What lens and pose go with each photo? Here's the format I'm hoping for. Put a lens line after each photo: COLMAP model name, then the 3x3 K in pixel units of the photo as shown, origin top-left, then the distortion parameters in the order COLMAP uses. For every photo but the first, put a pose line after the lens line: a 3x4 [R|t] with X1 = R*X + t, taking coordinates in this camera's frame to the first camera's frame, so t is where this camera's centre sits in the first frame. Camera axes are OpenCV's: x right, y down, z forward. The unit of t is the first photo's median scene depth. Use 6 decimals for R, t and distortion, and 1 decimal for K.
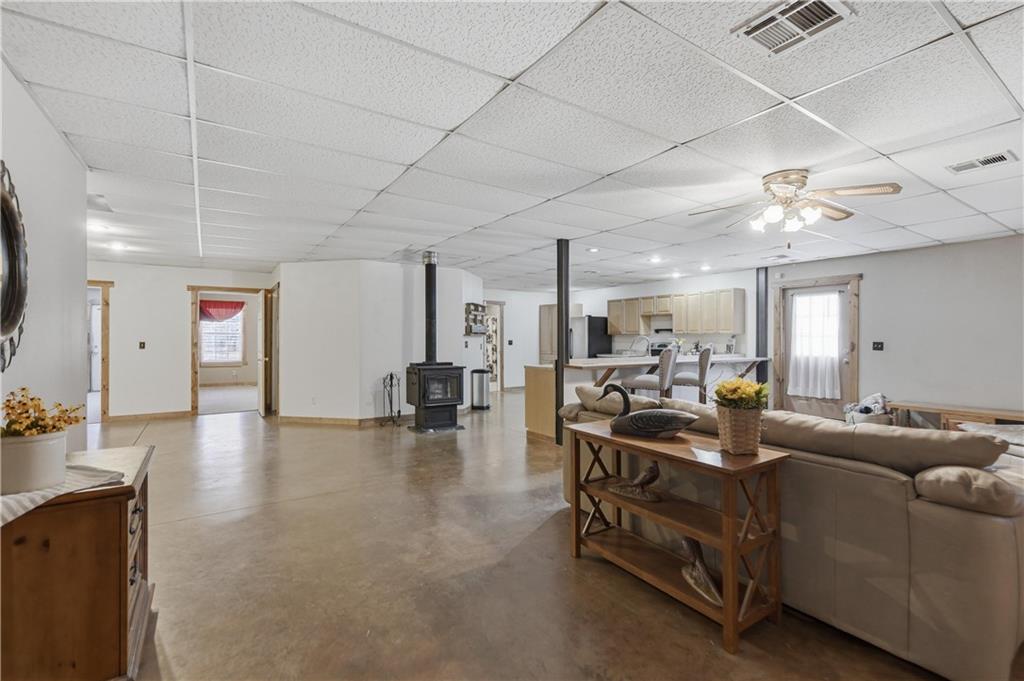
lens RADIAL K [[455.3, 0, 509.9], [0, 455.3, 337.0], [0, 0, 1]] dist [-0.000274, 0.000071]
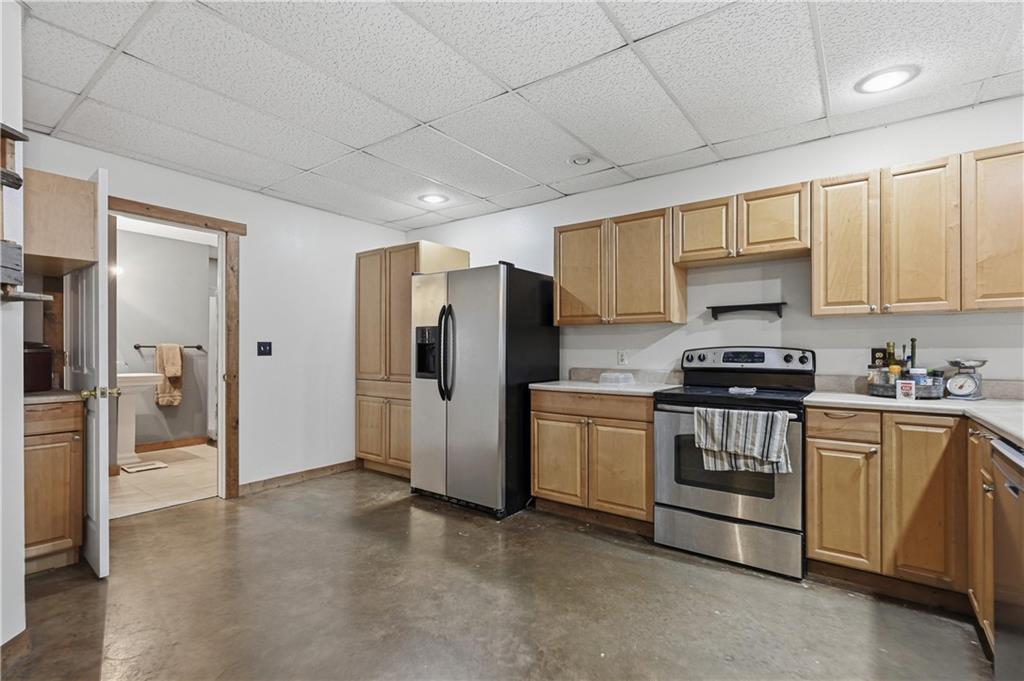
lens RADIAL K [[471.6, 0, 512.7], [0, 471.6, 349.7], [0, 0, 1]] dist [-0.000825, -0.000528]
pose [[0.938680, 0.004128, 0.344765, 0.087967], [-0.003297, 0.999990, -0.002997, 0.021591], [-0.344774, 0.001677, 0.938684, 0.987607]]
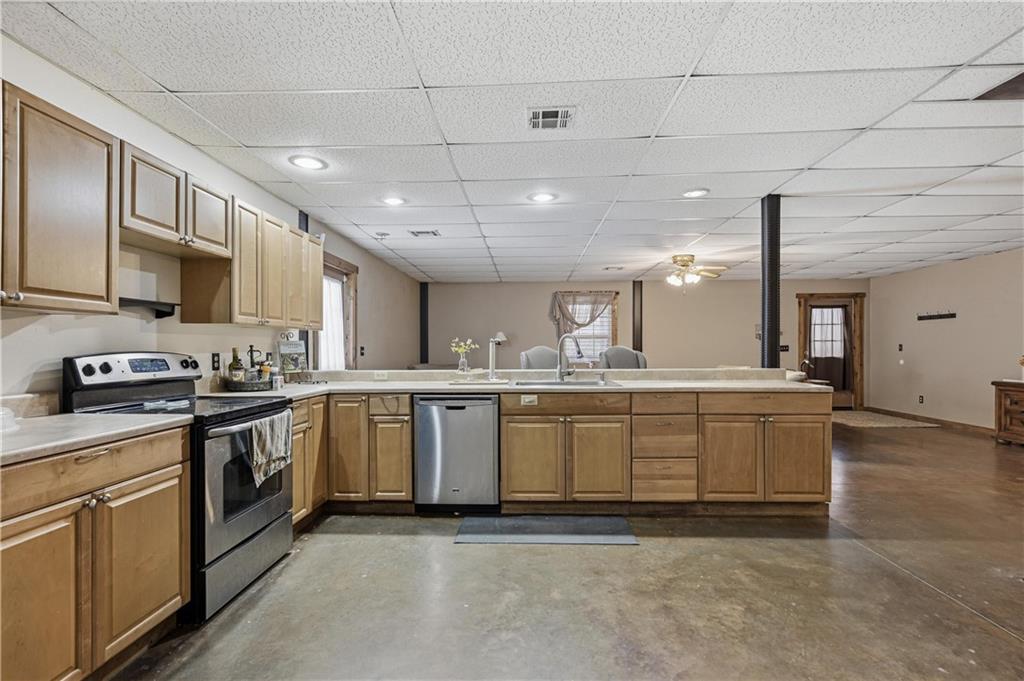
lens RADIAL K [[471.6, 0, 512.7], [0, 471.6, 349.7], [0, 0, 1]] dist [-0.000825, -0.000528]
pose [[-0.812967, 0.002271, 0.582306, 0.013013], [0.003562, 0.999993, 0.001072, 0.015923], [-0.582299, 0.002945, -0.812969, 1.456056]]
